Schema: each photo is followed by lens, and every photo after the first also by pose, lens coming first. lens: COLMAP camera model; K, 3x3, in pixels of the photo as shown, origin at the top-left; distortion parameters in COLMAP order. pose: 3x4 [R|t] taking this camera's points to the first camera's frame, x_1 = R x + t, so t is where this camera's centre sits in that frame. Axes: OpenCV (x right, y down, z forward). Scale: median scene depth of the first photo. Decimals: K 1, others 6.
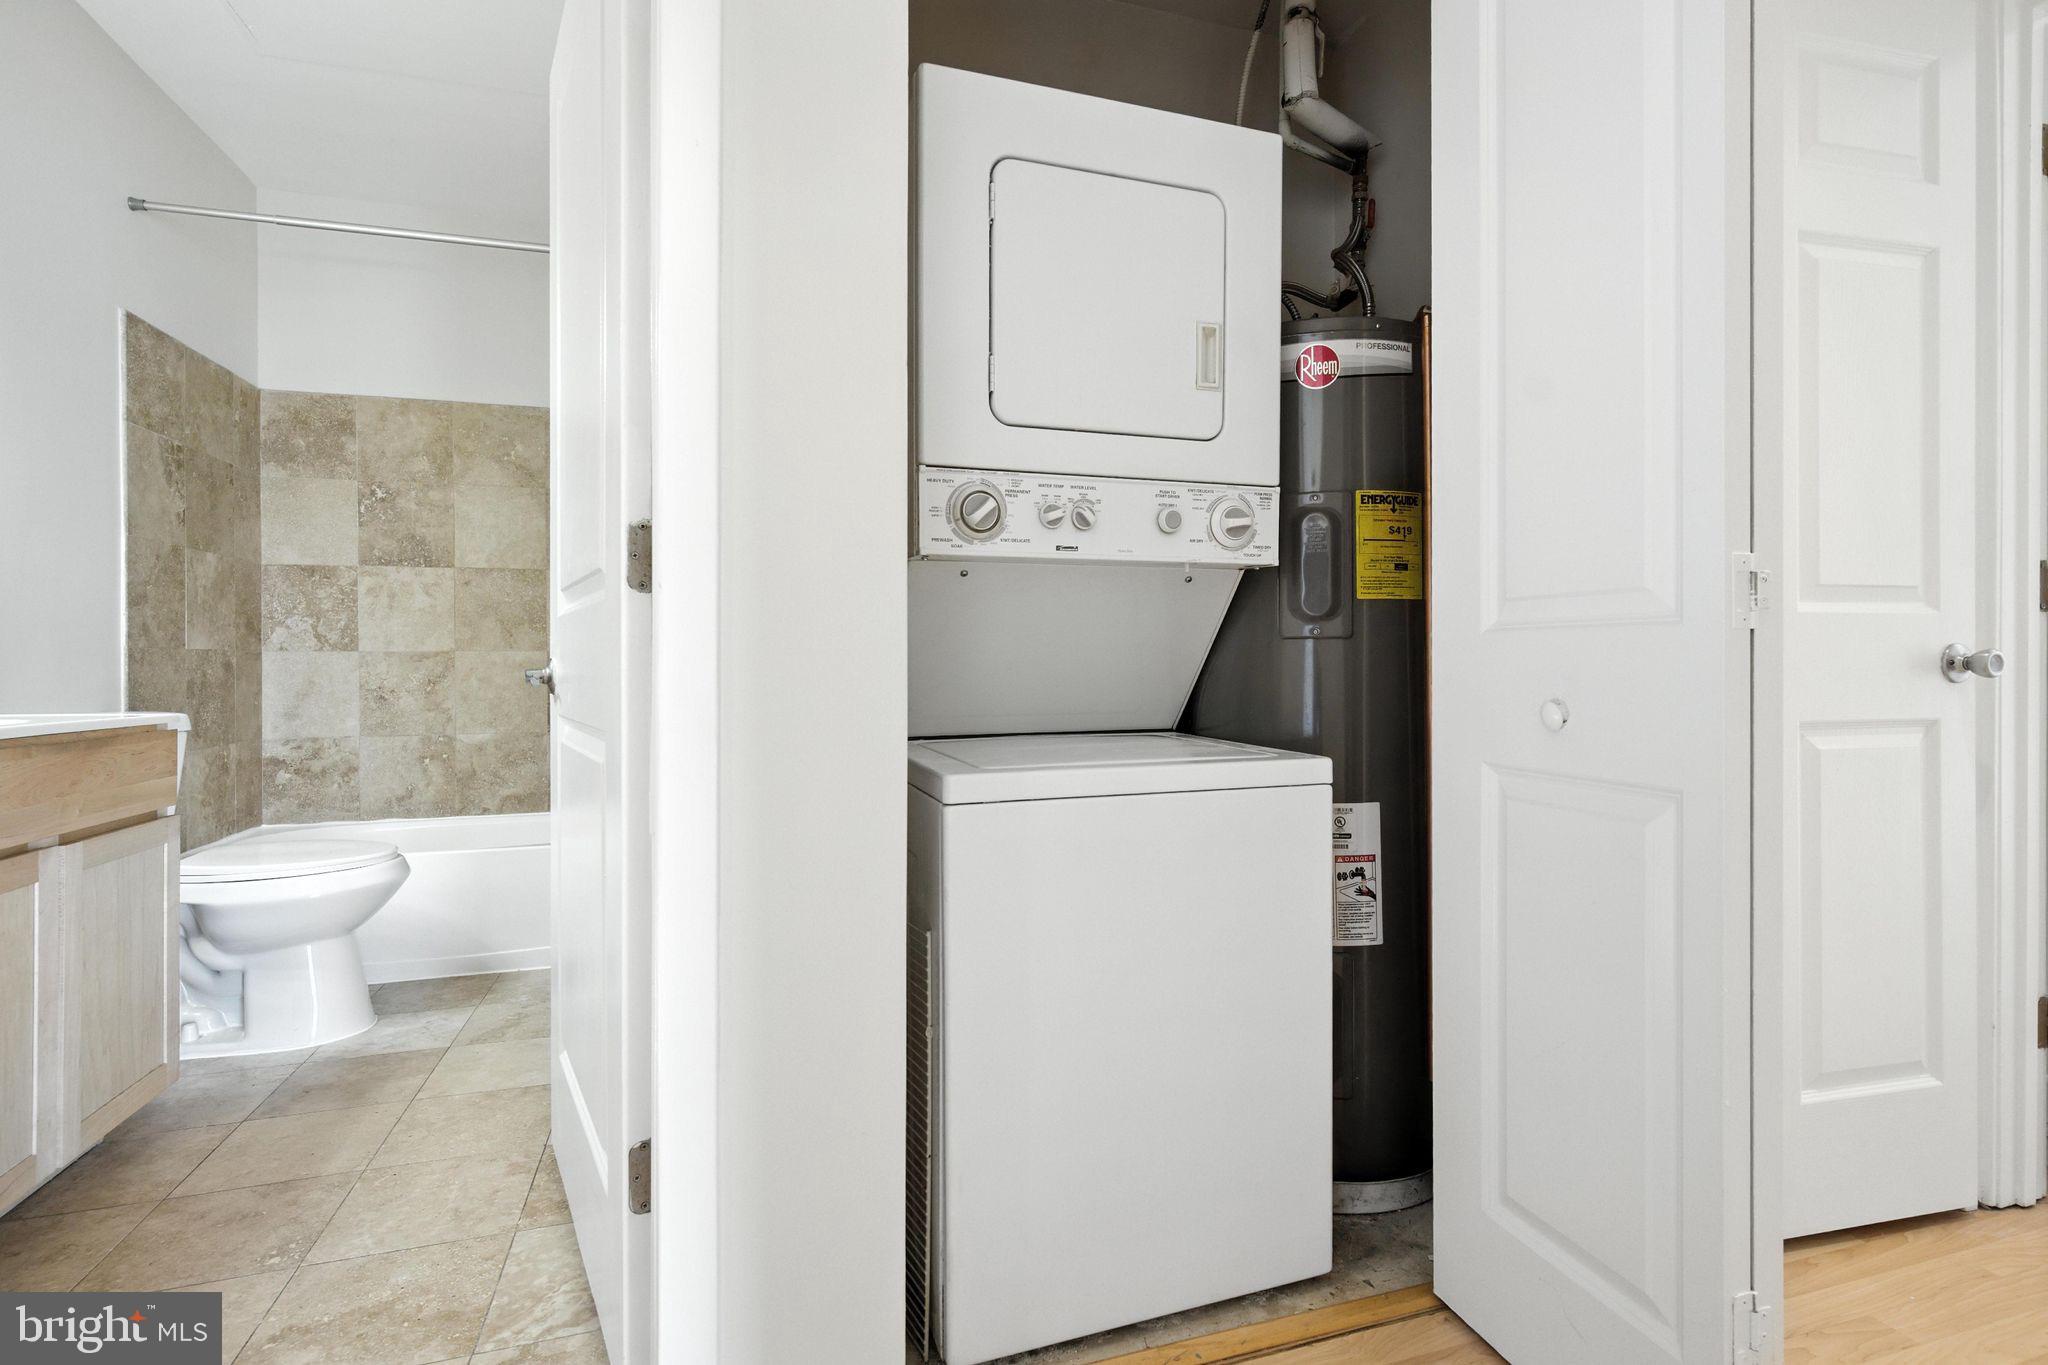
lens RADIAL K [[988.7, 0, 1025.5], [0, 988.7, 670.2], [0, 0, 1]] dist [0.002078, 0.000143]
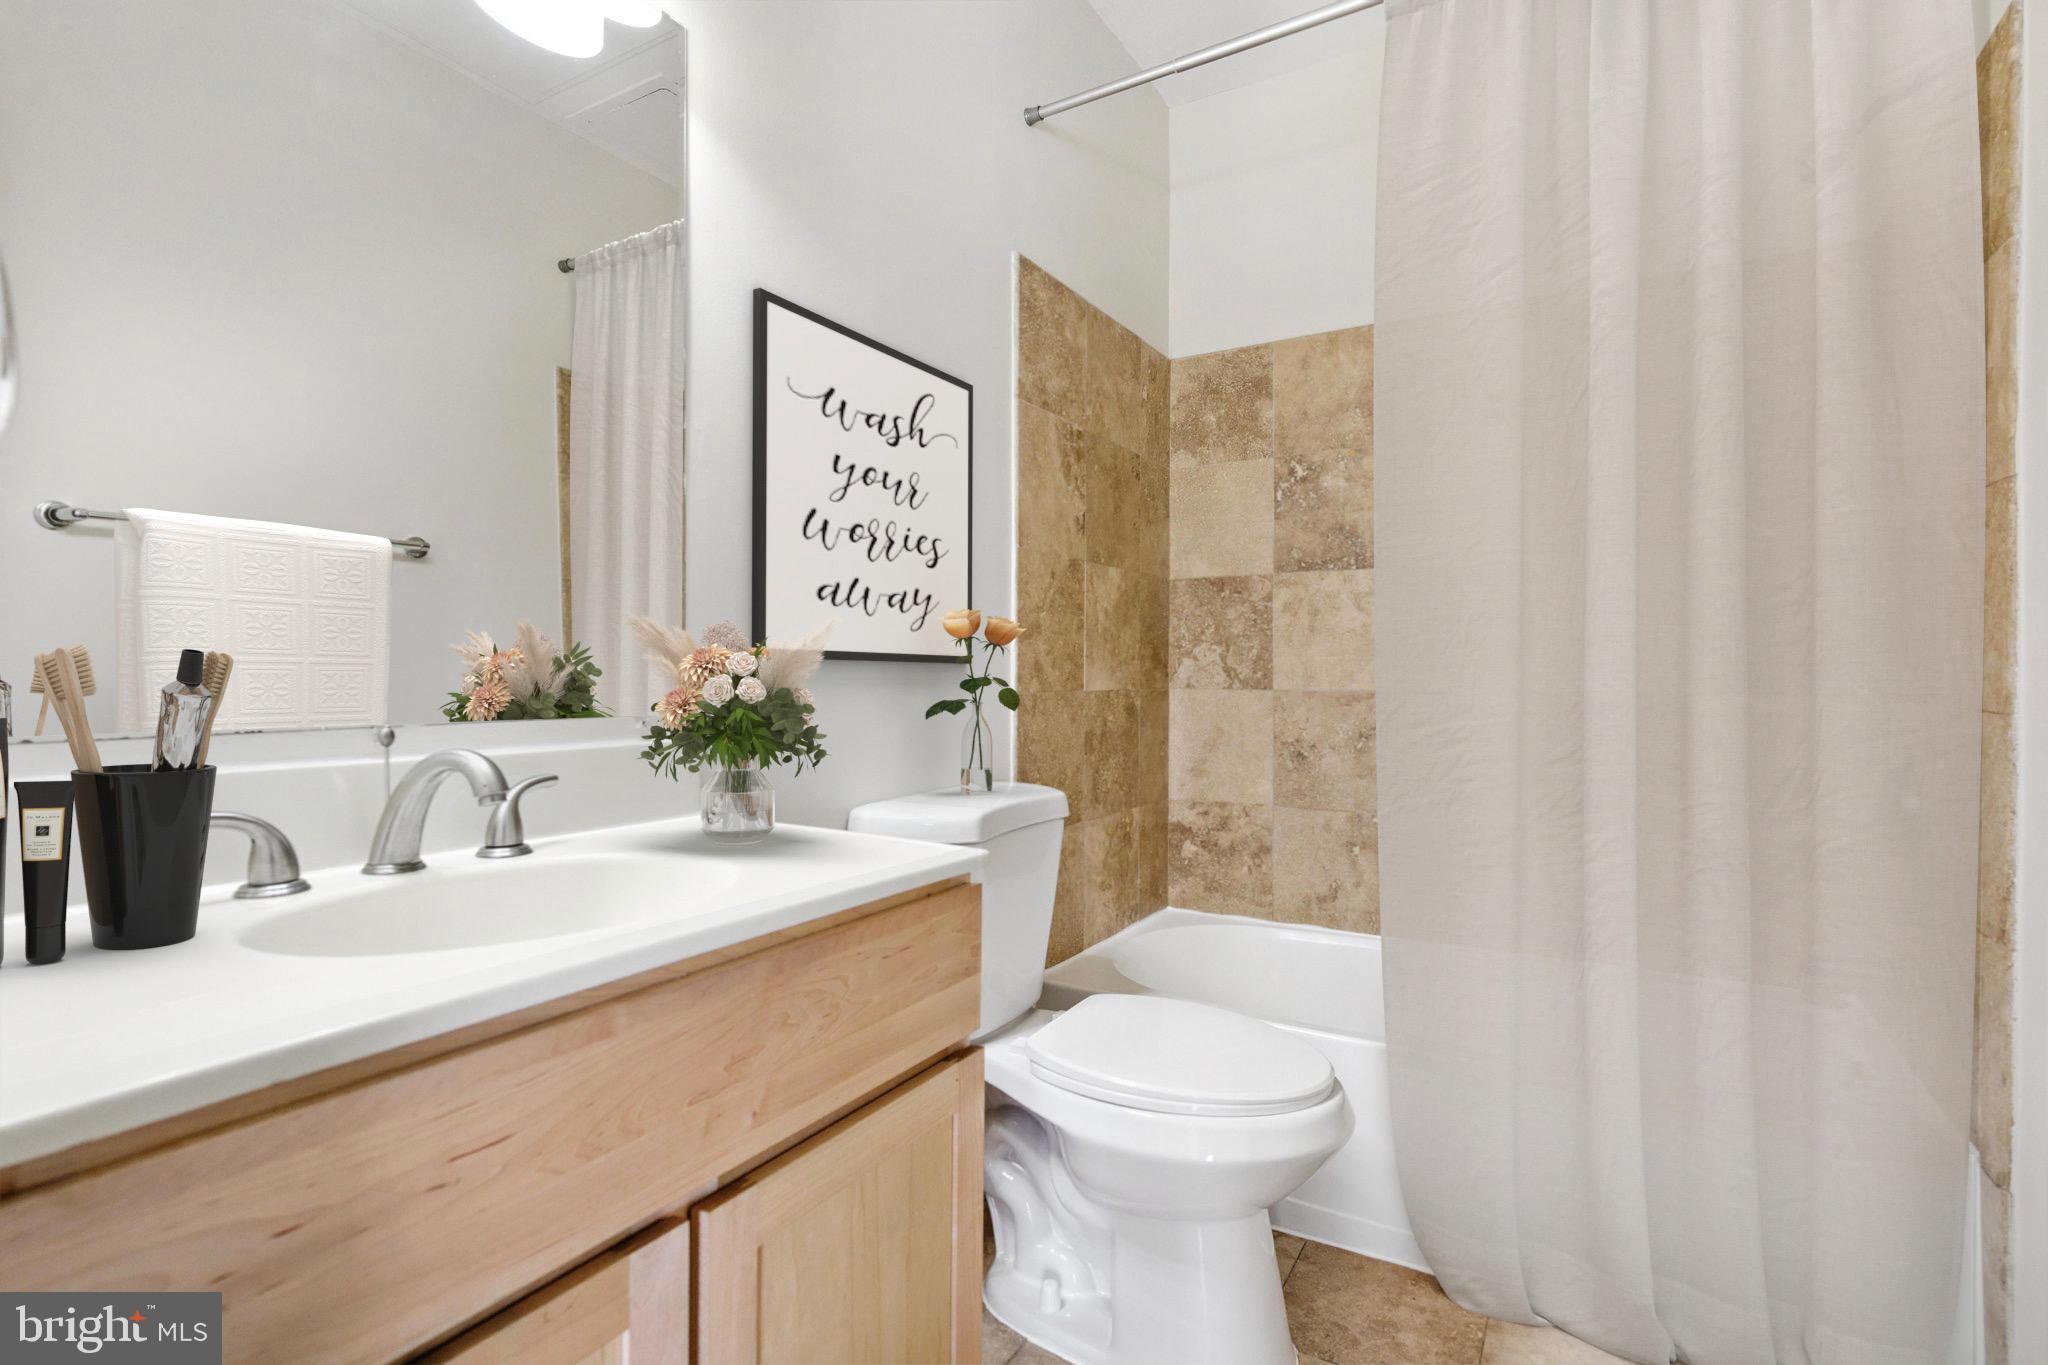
lens RADIAL K [[988.7, 0, 1025.5], [0, 988.7, 670.2], [0, 0, 1]] dist [0.002078, 0.000143]
pose [[0.671453, 0.003806, -0.741037, -0.260061], [-0.010160, 0.999940, -0.004070, -0.029592], [0.740978, 0.010262, 0.671451, 0.380687]]
